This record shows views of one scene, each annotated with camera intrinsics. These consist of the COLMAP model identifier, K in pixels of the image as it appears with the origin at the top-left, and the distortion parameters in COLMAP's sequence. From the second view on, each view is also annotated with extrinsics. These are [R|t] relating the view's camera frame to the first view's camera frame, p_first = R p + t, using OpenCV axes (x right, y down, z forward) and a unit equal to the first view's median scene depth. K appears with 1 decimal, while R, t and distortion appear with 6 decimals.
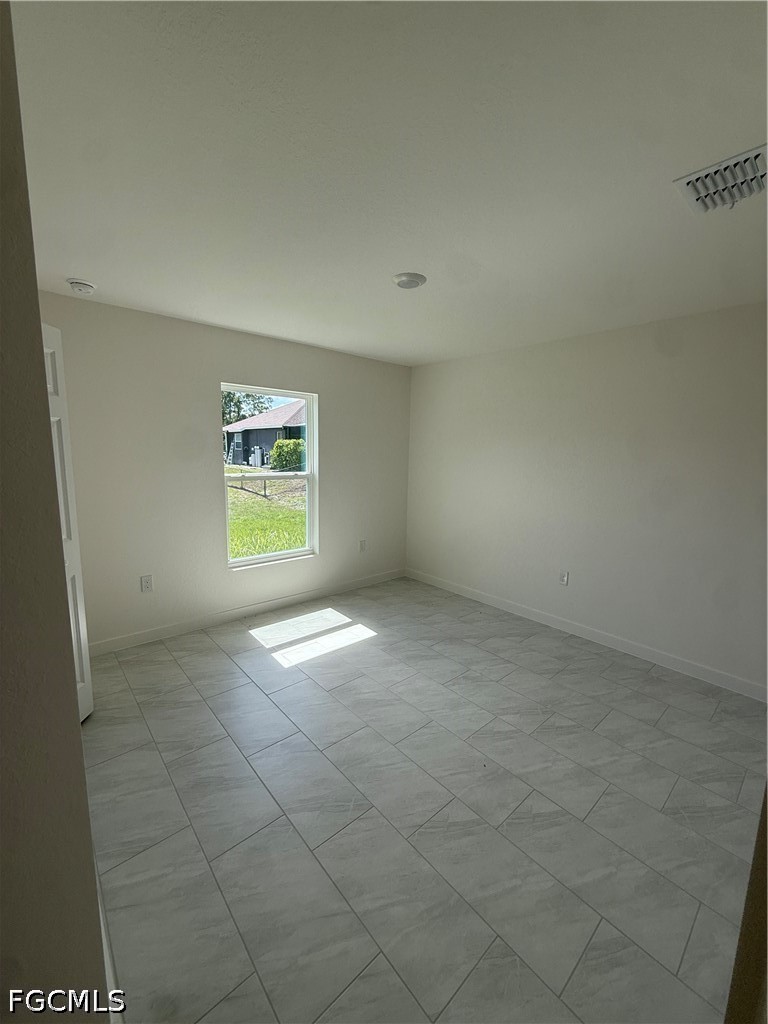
lens RADIAL K [[408.5, 0, 384.7], [0, 408.5, 510.5], [0, 0, 1]] dist [0.000737, -0.000140]
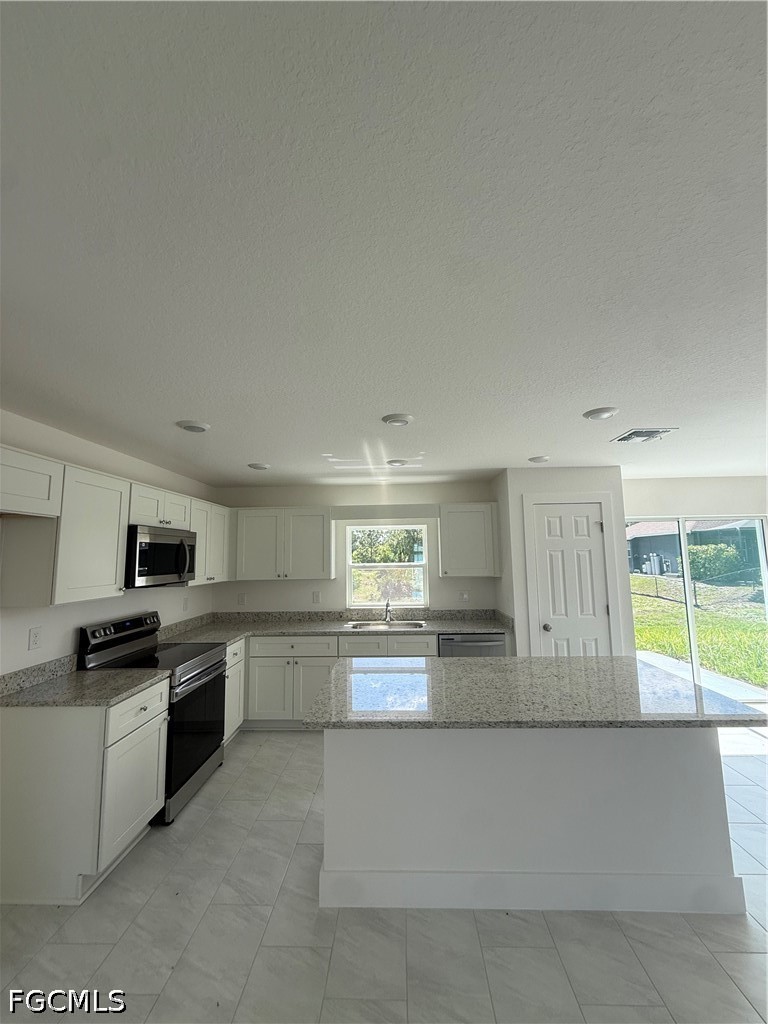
lens RADIAL K [[408.5, 0, 383.3], [0, 408.5, 509.3], [0, 0, 1]] dist [0.000737, -0.000140]
pose [[0.725510, -0.105784, -0.680033, -0.116707], [-0.077565, 0.969252, -0.233527, 0.019539], [0.683826, 0.222173, 0.694997, -0.153592]]
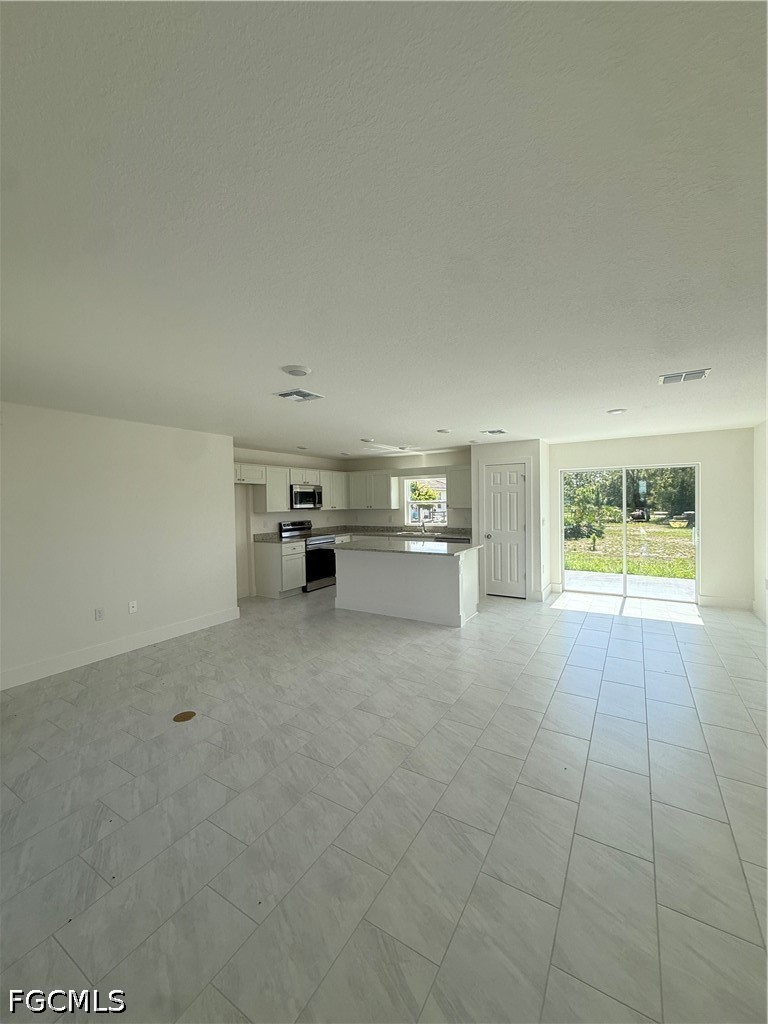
lens RADIAL K [[408.5, 0, 386.2], [0, 408.5, 511.2], [0, 0, 1]] dist [0.000737, -0.000140]
pose [[0.294317, 0.001749, -0.955706, 1.154950], [-0.125123, 0.991462, -0.036718, 0.051362], [0.947482, 0.130387, 0.292023, -0.059593]]
